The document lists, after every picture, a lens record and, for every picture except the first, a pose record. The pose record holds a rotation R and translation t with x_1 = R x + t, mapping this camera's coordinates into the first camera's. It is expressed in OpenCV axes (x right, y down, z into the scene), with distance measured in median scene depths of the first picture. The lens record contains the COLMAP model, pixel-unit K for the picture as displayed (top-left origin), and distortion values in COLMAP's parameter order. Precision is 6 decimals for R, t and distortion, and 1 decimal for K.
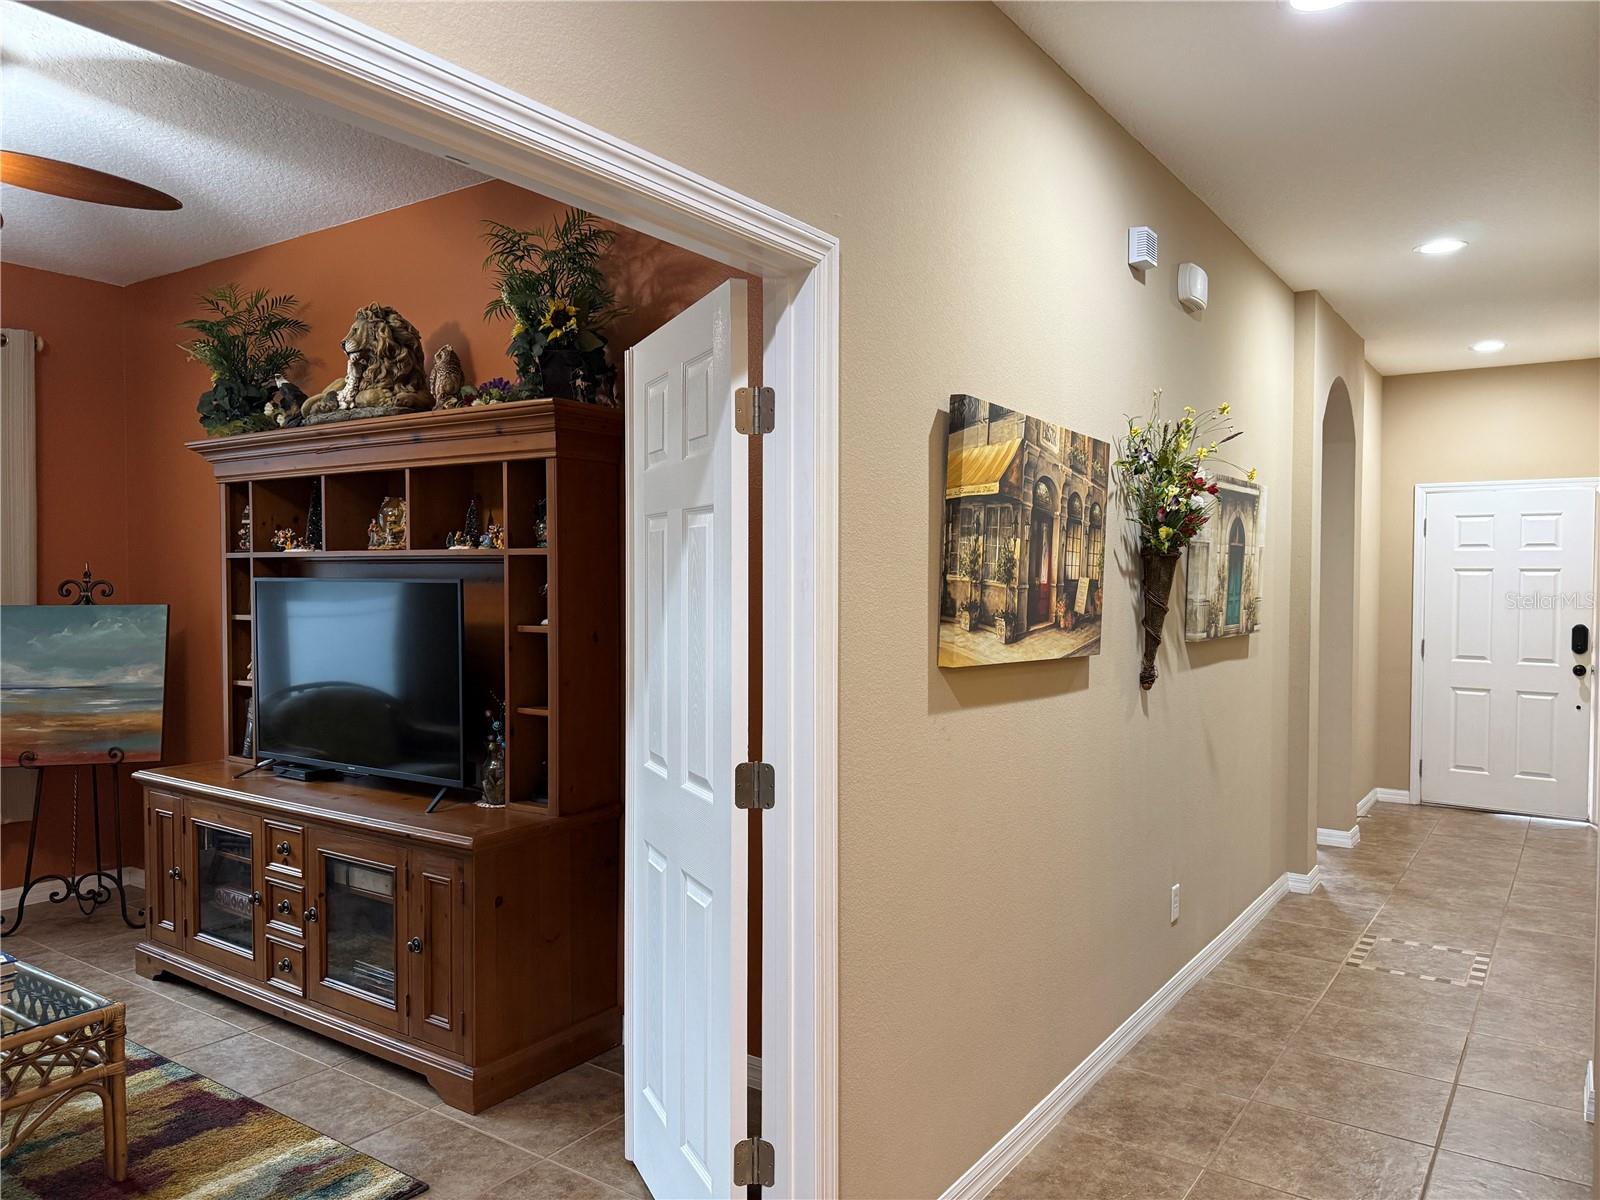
lens RADIAL K [[1118.8, 0, 804.1], [0, 1118.8, 606.0], [0, 0, 1]] dist [0.066037, -0.089901]
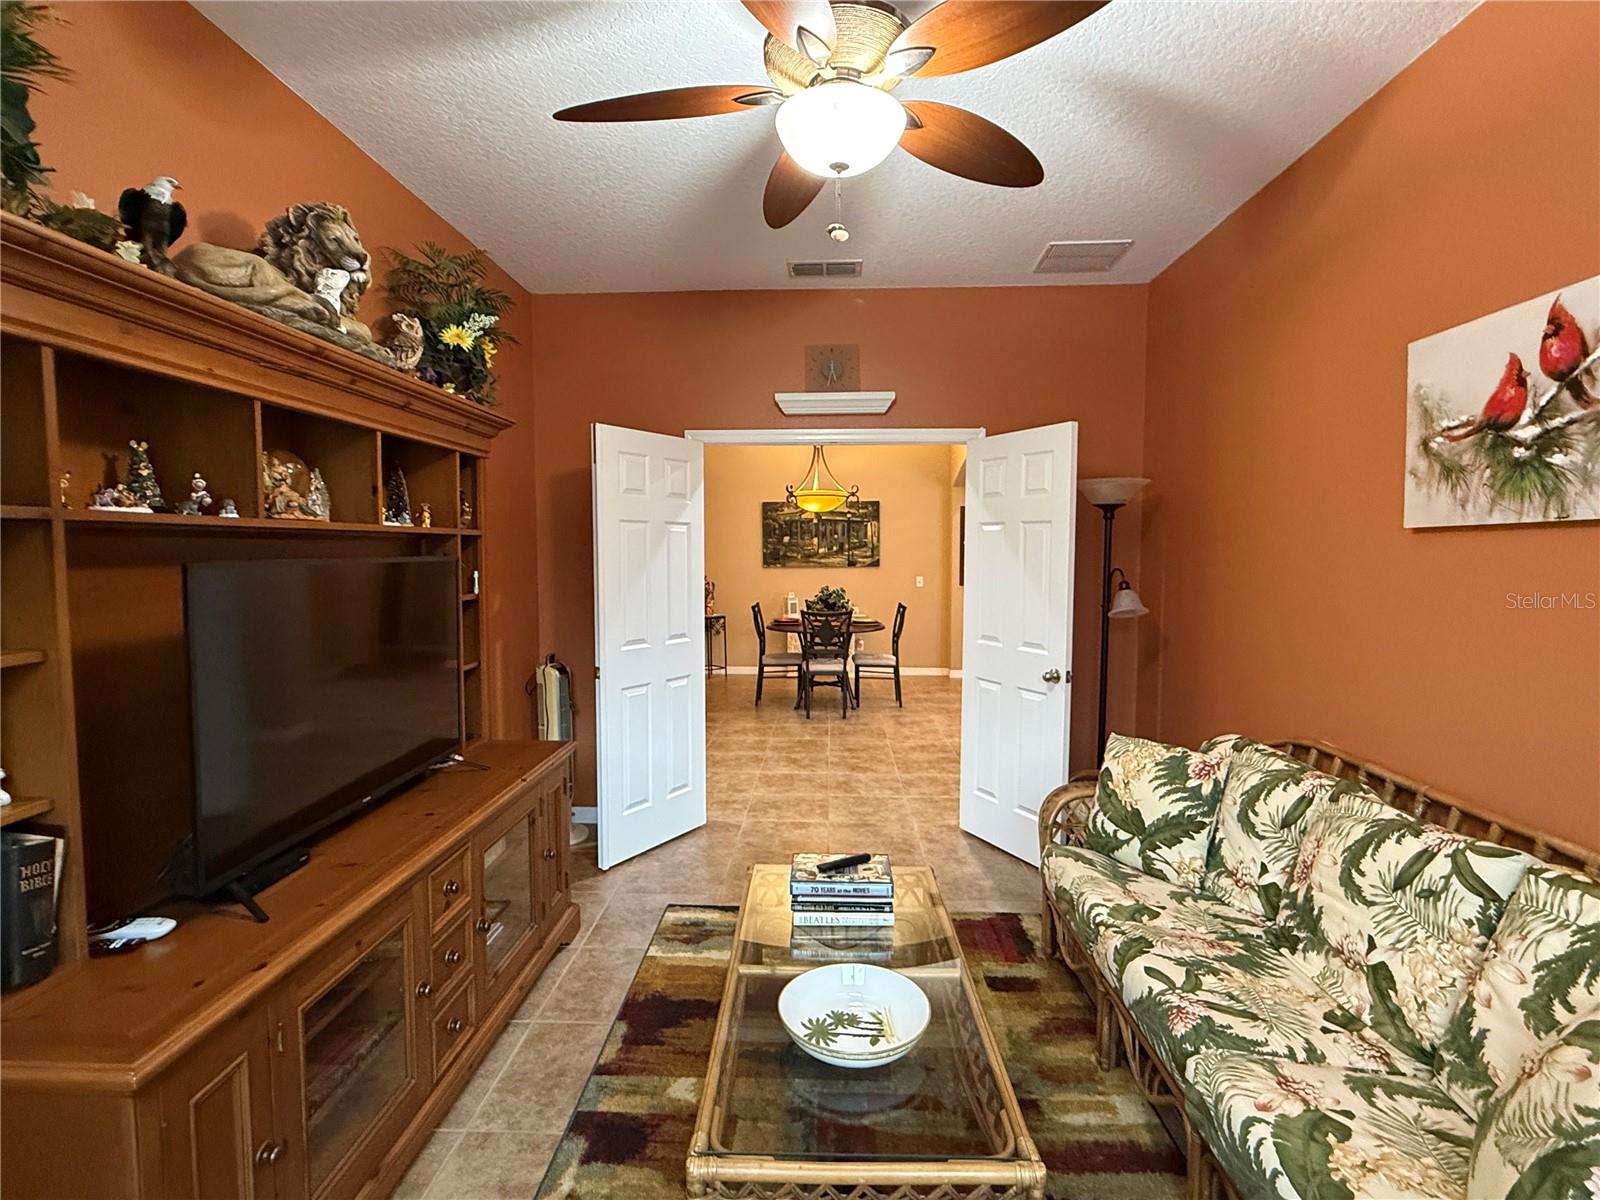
lens RADIAL K [[772.1, 0, 795.6], [0, 772.1, 601.4], [0, 0, 1]] dist [0.001844, 0.000171]
pose [[-0.532313, -0.061845, 0.844286, -1.028334], [0.019709, 0.996152, 0.085396, -0.034908], [-0.846318, 0.062098, -0.529046, 1.045184]]
